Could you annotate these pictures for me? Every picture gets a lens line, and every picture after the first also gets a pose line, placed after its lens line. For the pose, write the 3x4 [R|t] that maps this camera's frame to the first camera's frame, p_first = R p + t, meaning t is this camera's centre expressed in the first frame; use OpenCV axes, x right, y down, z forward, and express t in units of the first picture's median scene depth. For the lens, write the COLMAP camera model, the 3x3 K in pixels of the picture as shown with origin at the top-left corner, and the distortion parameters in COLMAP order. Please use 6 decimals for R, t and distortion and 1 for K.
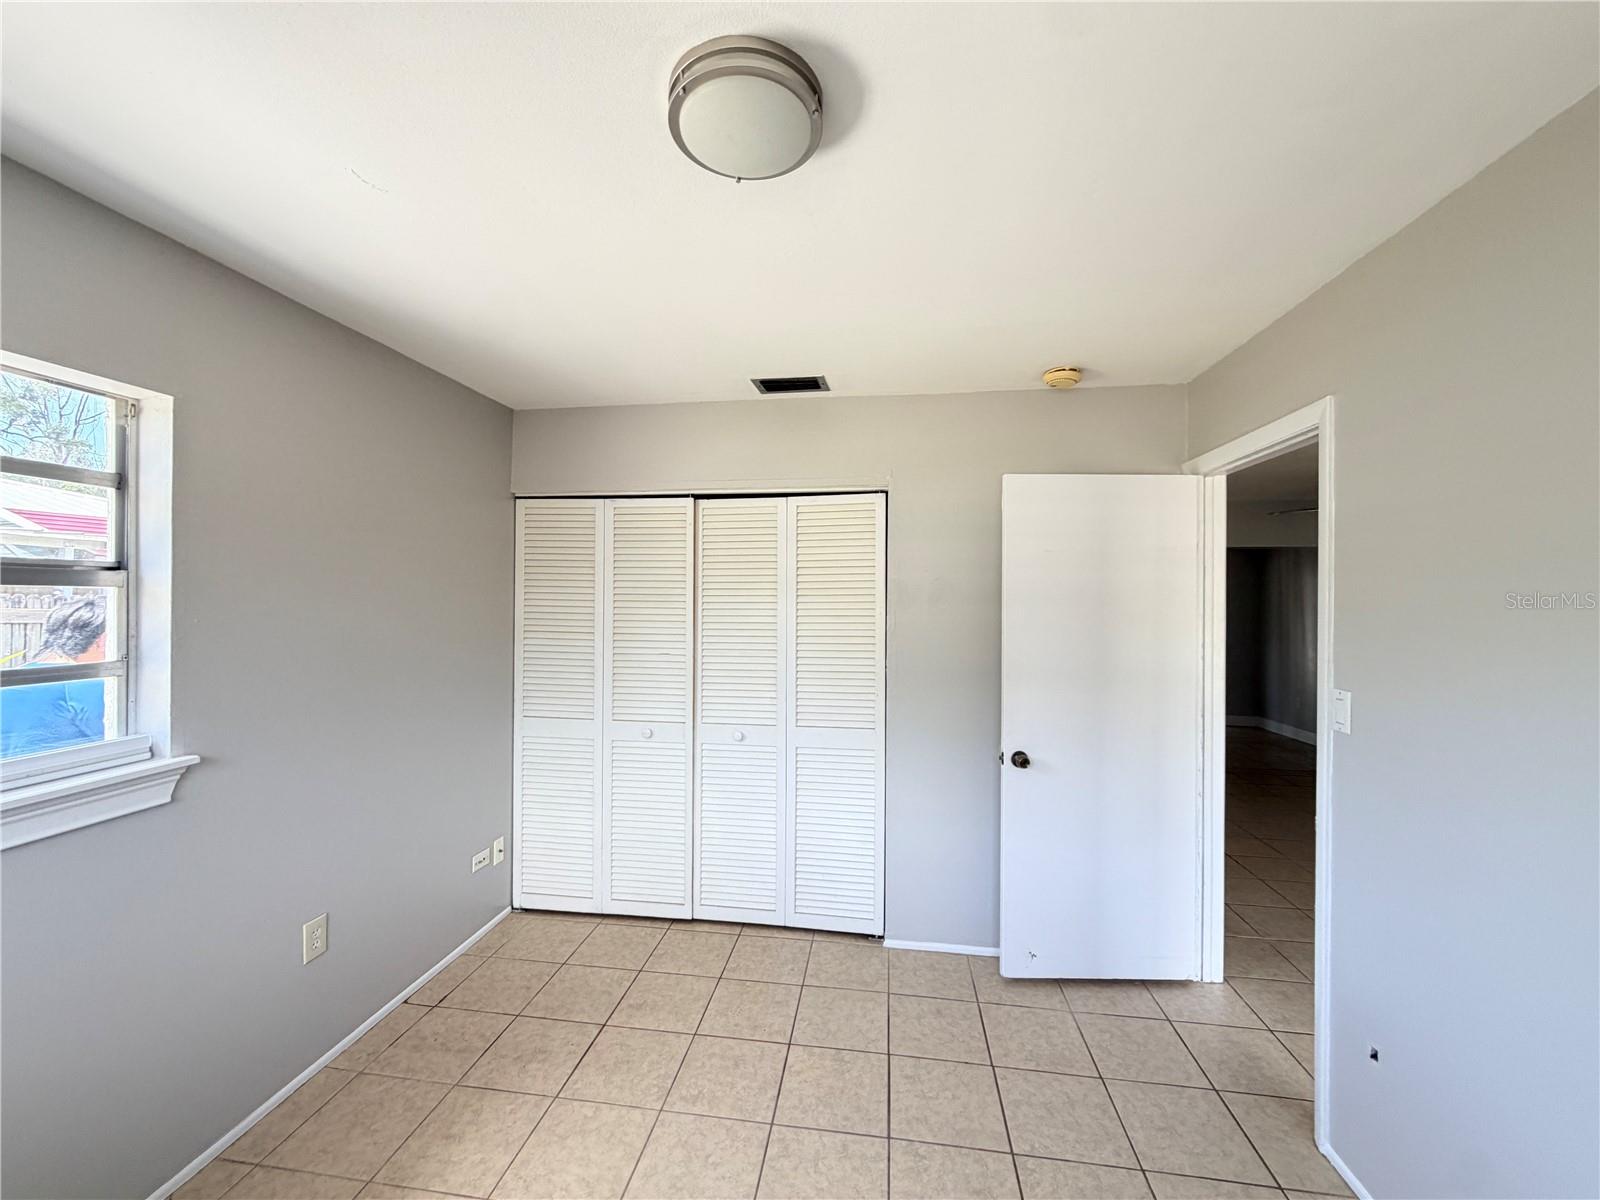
lens RADIAL K [[634.7, 0, 798.8], [0, 634.7, 597.8], [0, 0, 1]] dist [0.001282, 0.000016]
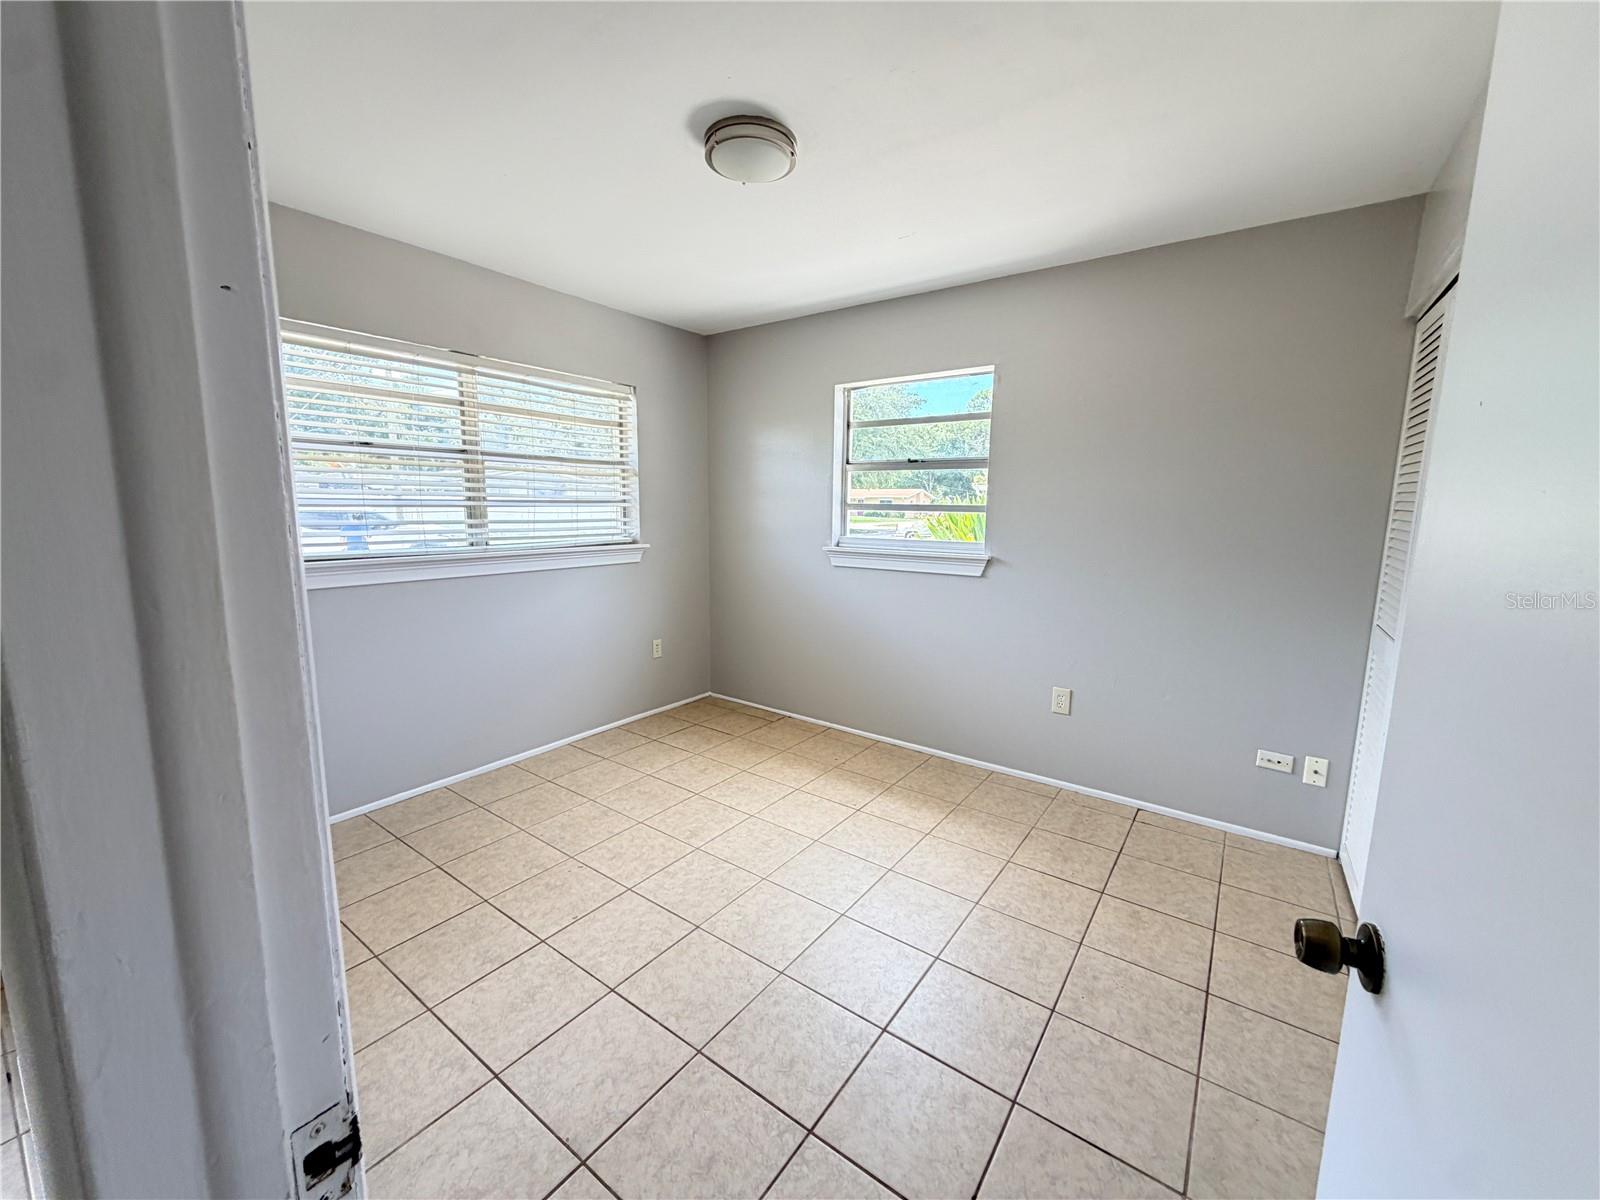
lens RADIAL K [[634.7, 0, 795.9], [0, 634.7, 604.4], [0, 0, 1]] dist [0.001282, 0.000016]
pose [[-0.463921, 0.127133, -0.876707, 0.815333], [-0.016257, 0.988260, 0.151912, 0.091079], [0.885728, 0.084727, -0.456408, 1.101250]]
